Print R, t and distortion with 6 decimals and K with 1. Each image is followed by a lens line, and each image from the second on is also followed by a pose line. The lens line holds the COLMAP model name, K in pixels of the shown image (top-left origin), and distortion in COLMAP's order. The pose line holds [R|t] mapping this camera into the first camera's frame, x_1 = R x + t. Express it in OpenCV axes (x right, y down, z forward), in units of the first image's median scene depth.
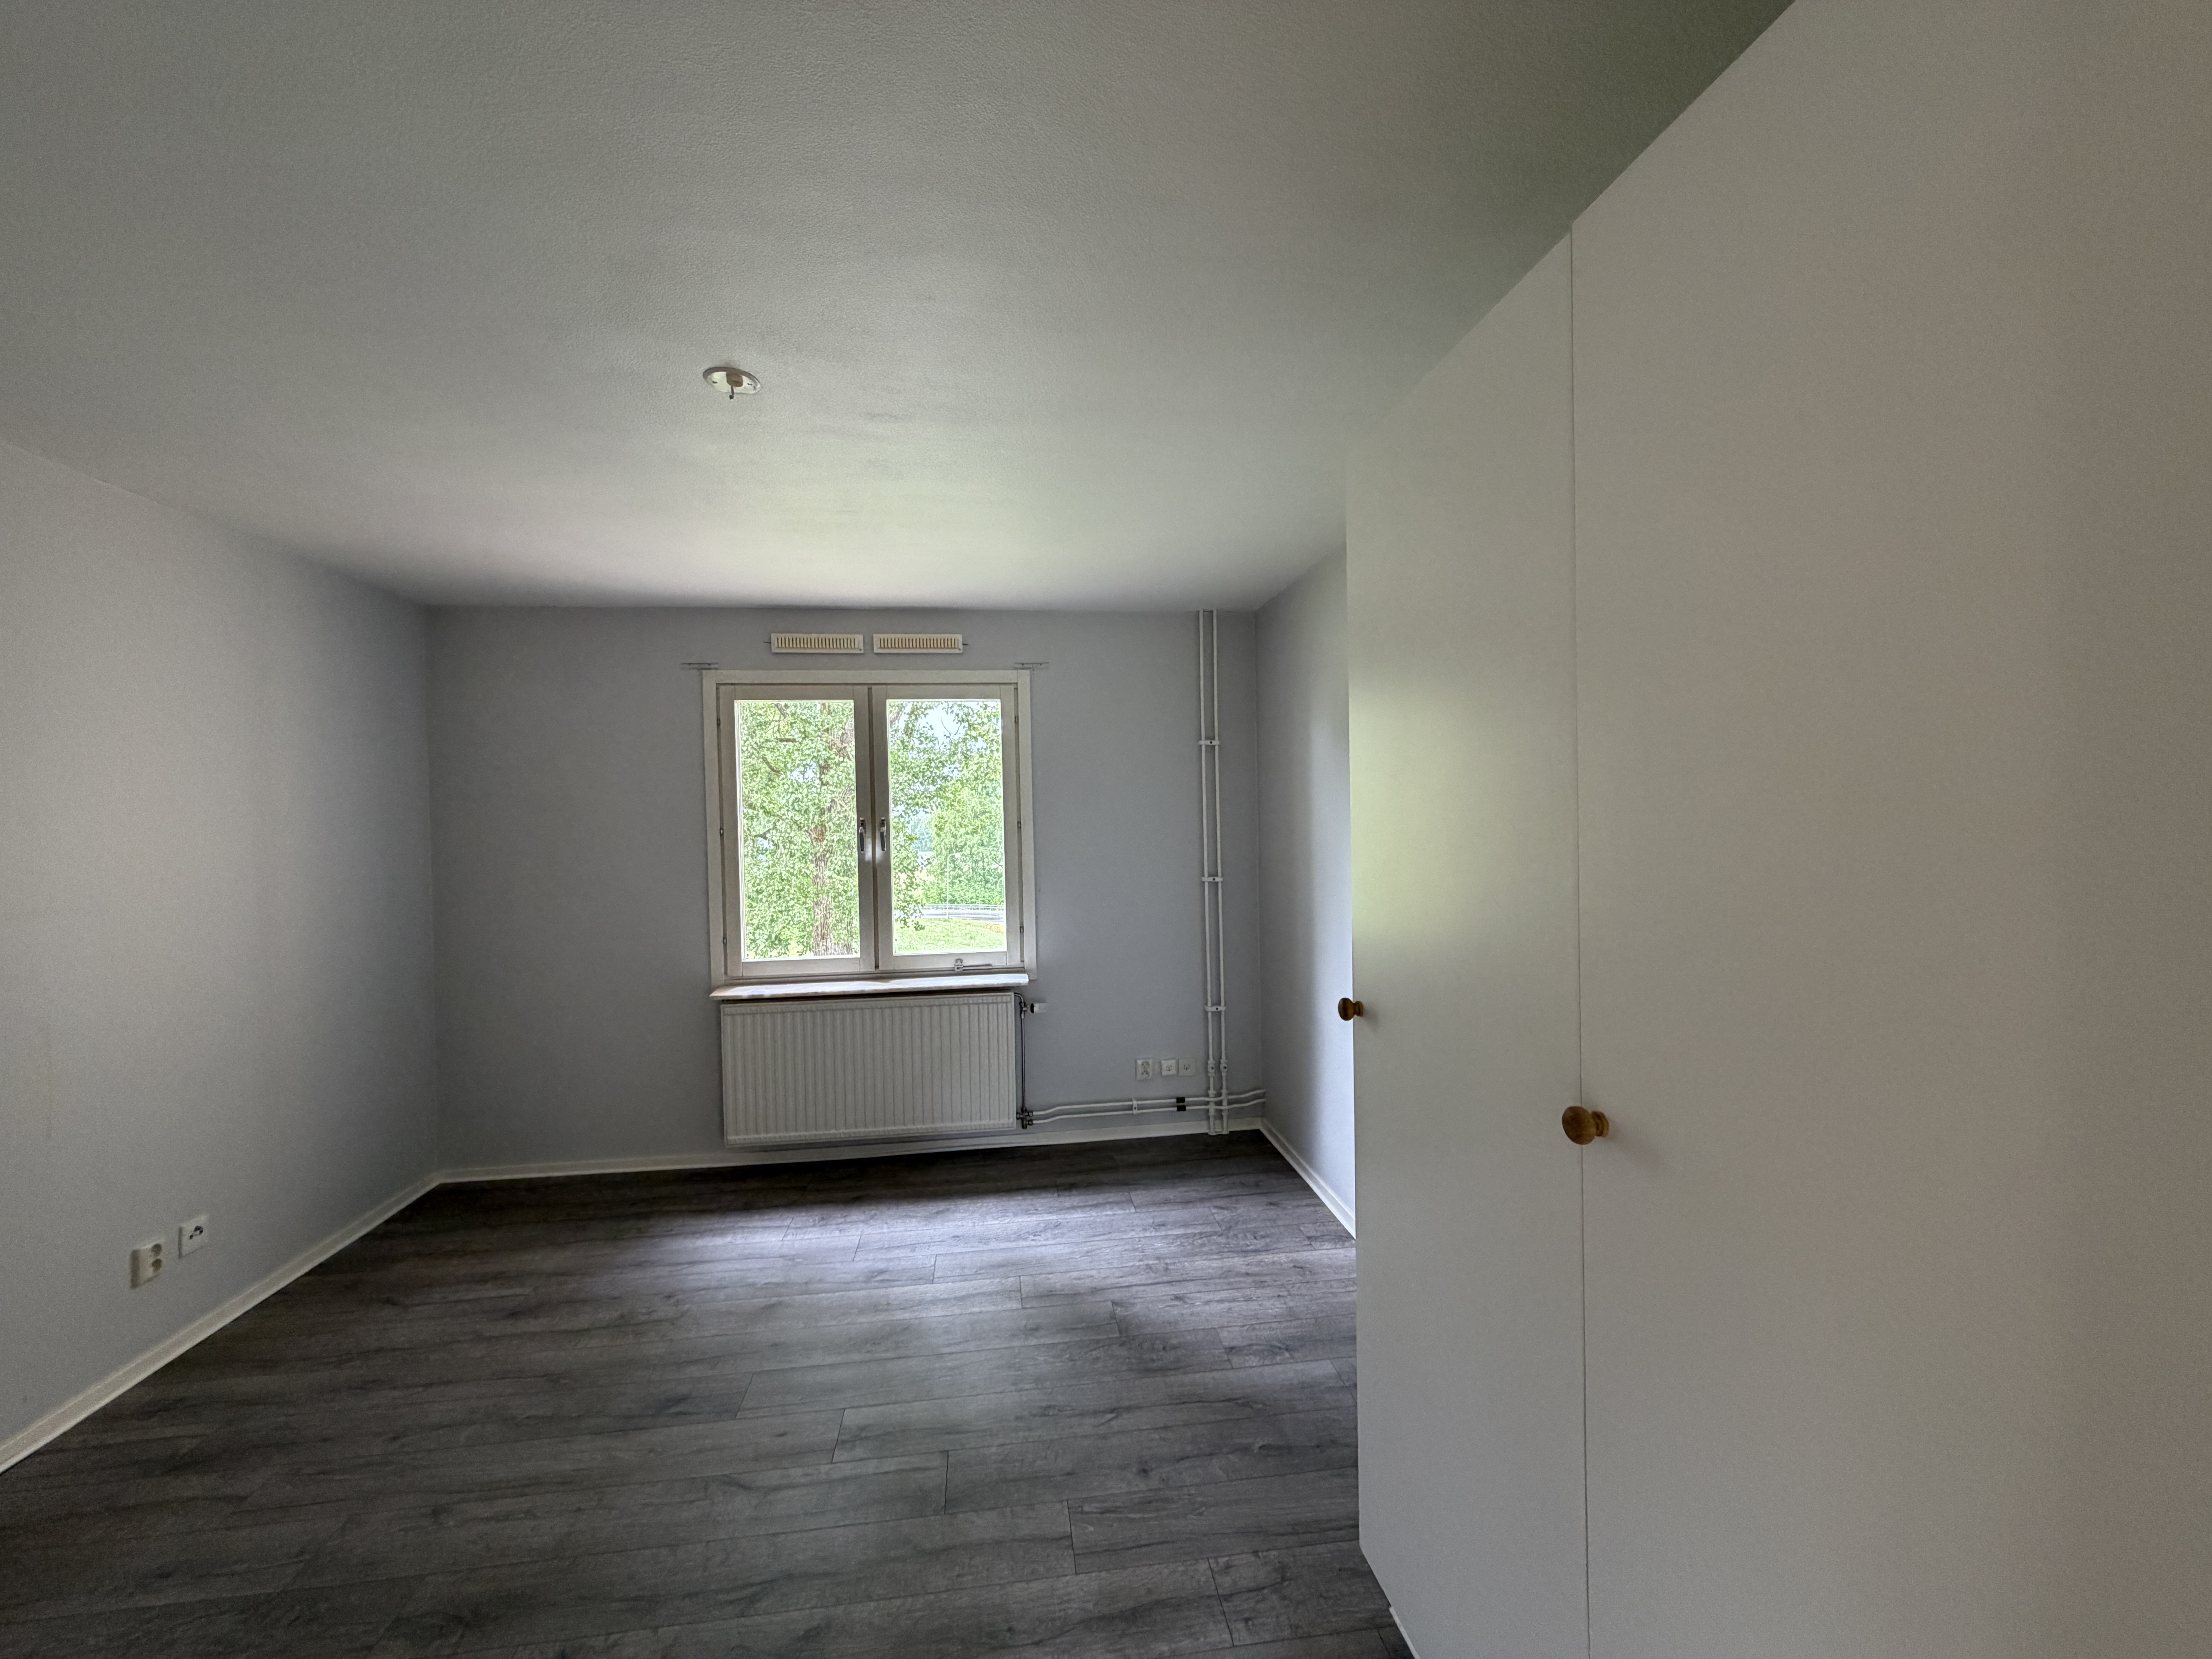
lens RADIAL K [[879.7, 0, 1095.9], [0, 879.7, 830.5], [0, 0, 1]] dist [-0.000449, 0.000385]
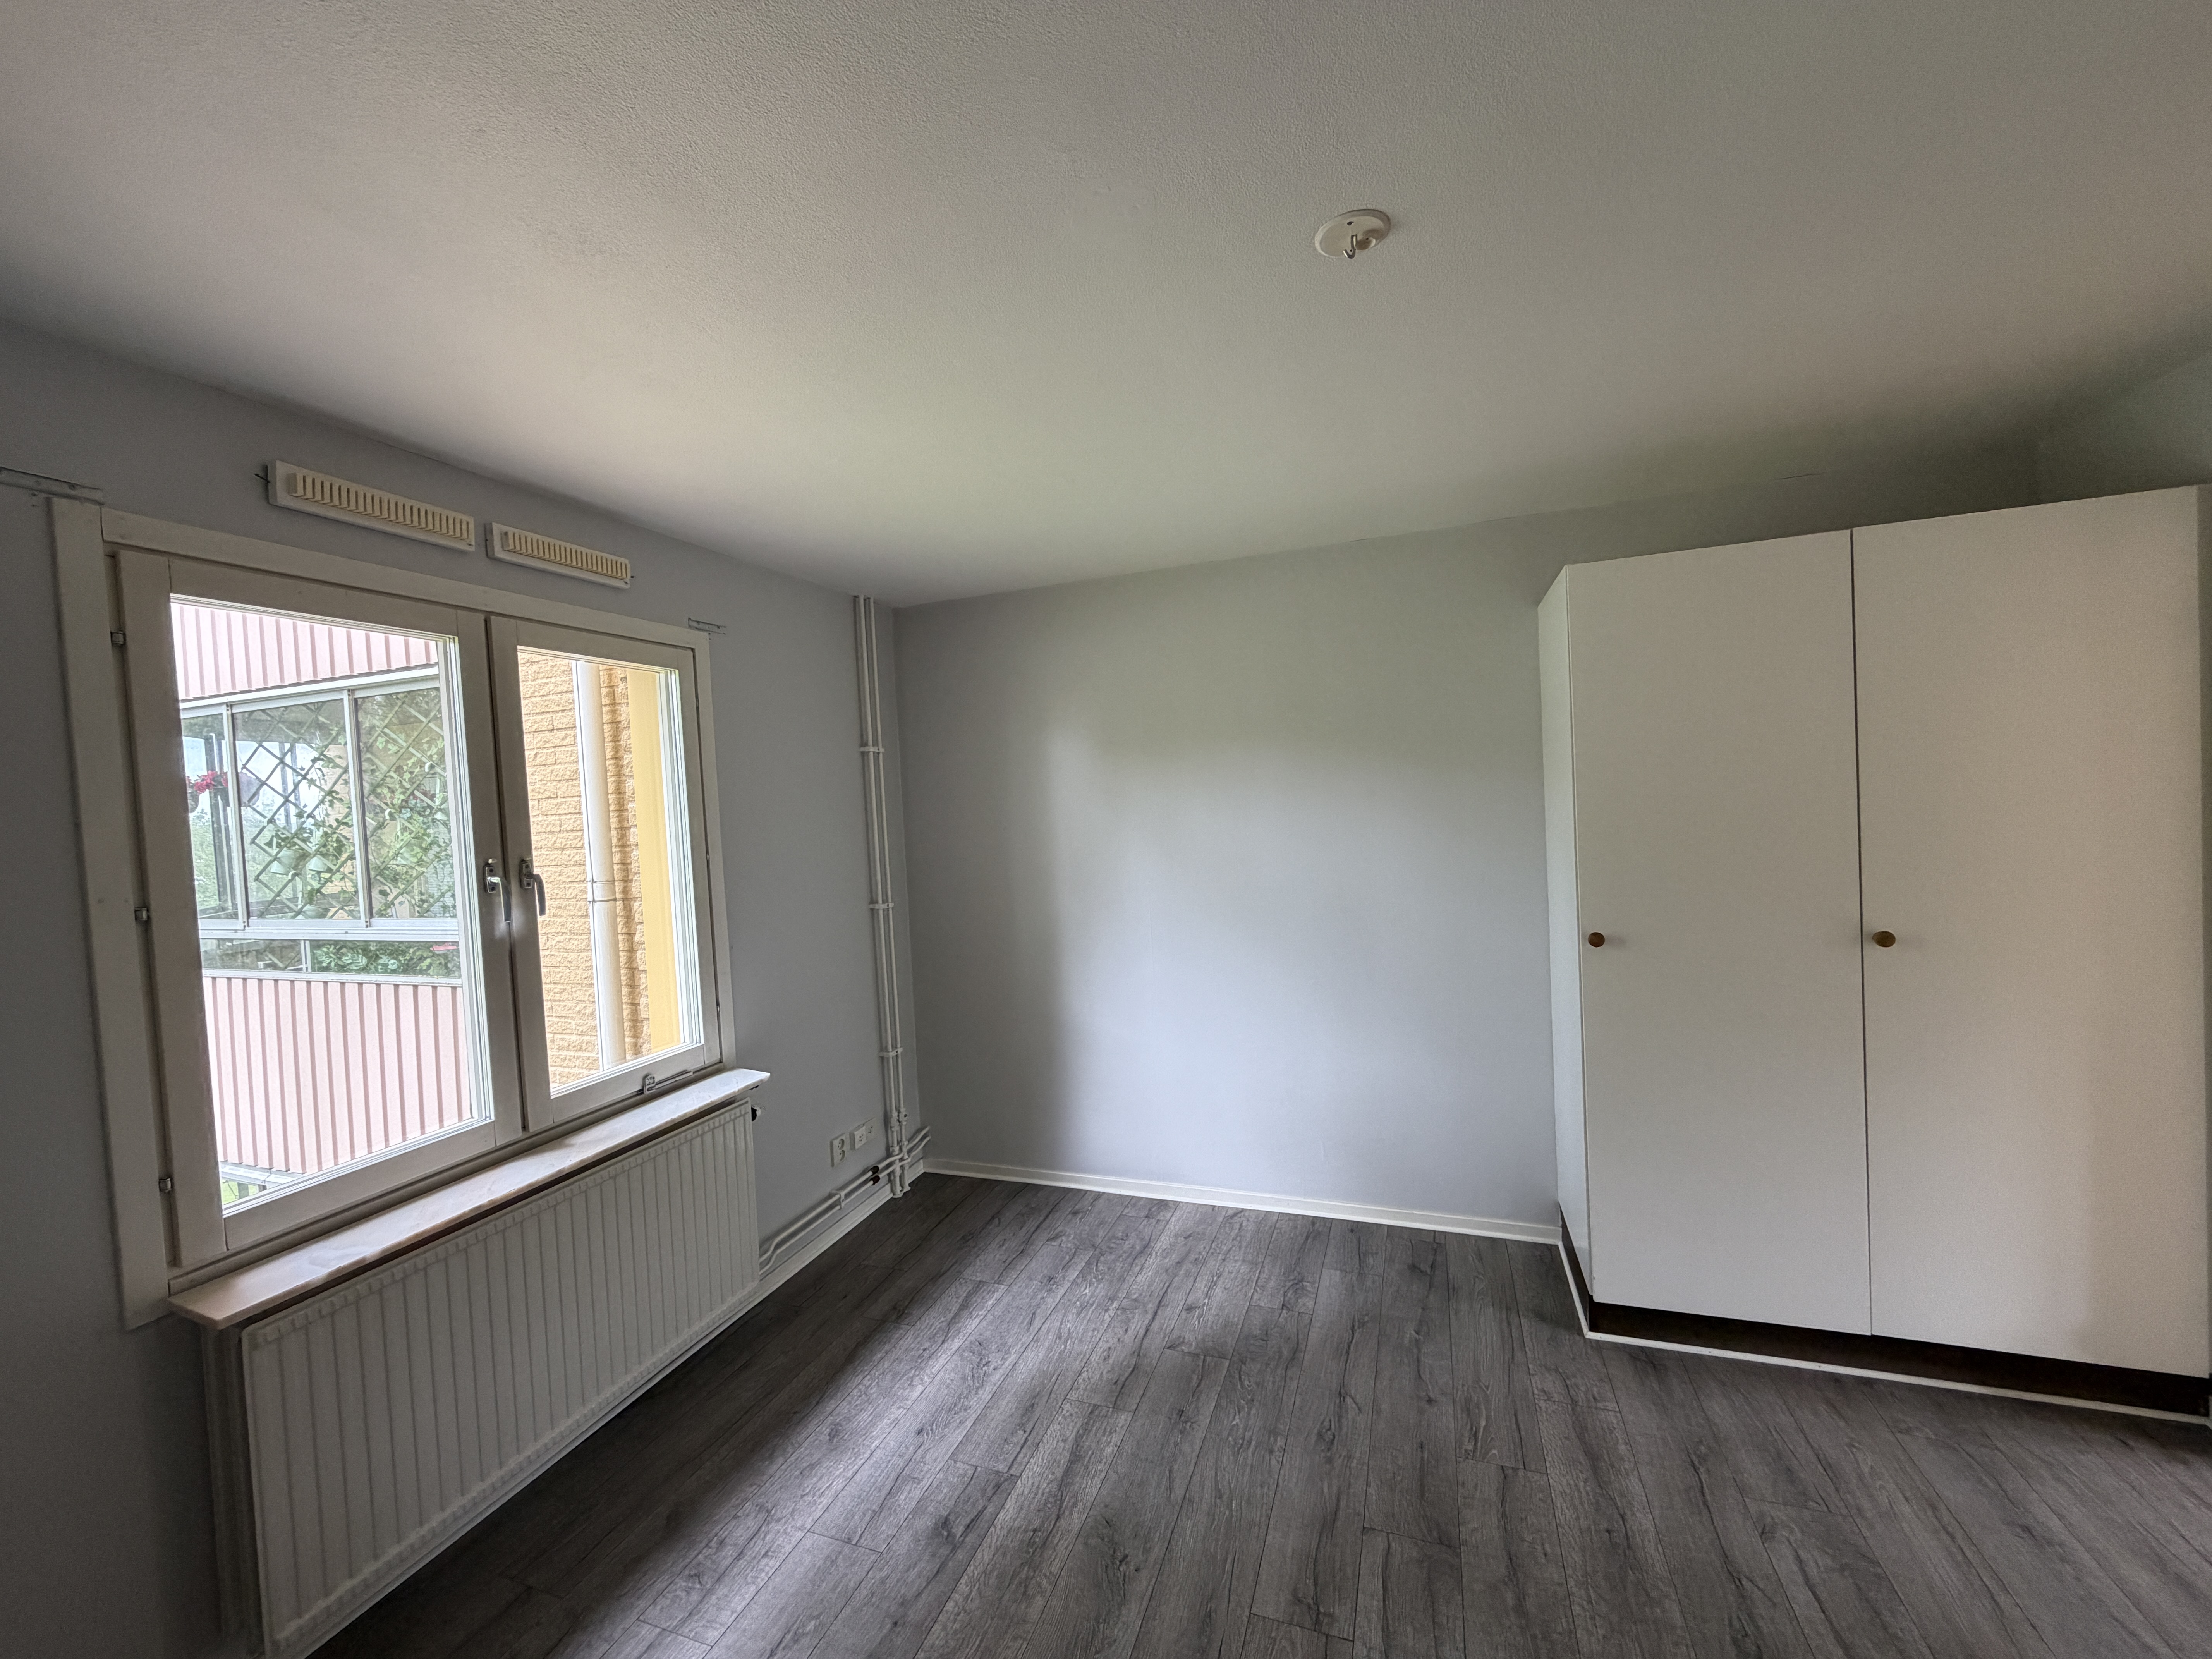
lens RADIAL K [[879.7, 0, 1111.9], [0, 879.7, 823.5], [0, 0, 1]] dist [-0.000449, 0.000385]
pose [[0.460925, -0.027845, 0.887002, -0.665250], [0.056221, 0.998416, 0.002128, -0.018103], [-0.885656, 0.048887, 0.461760, 0.486099]]
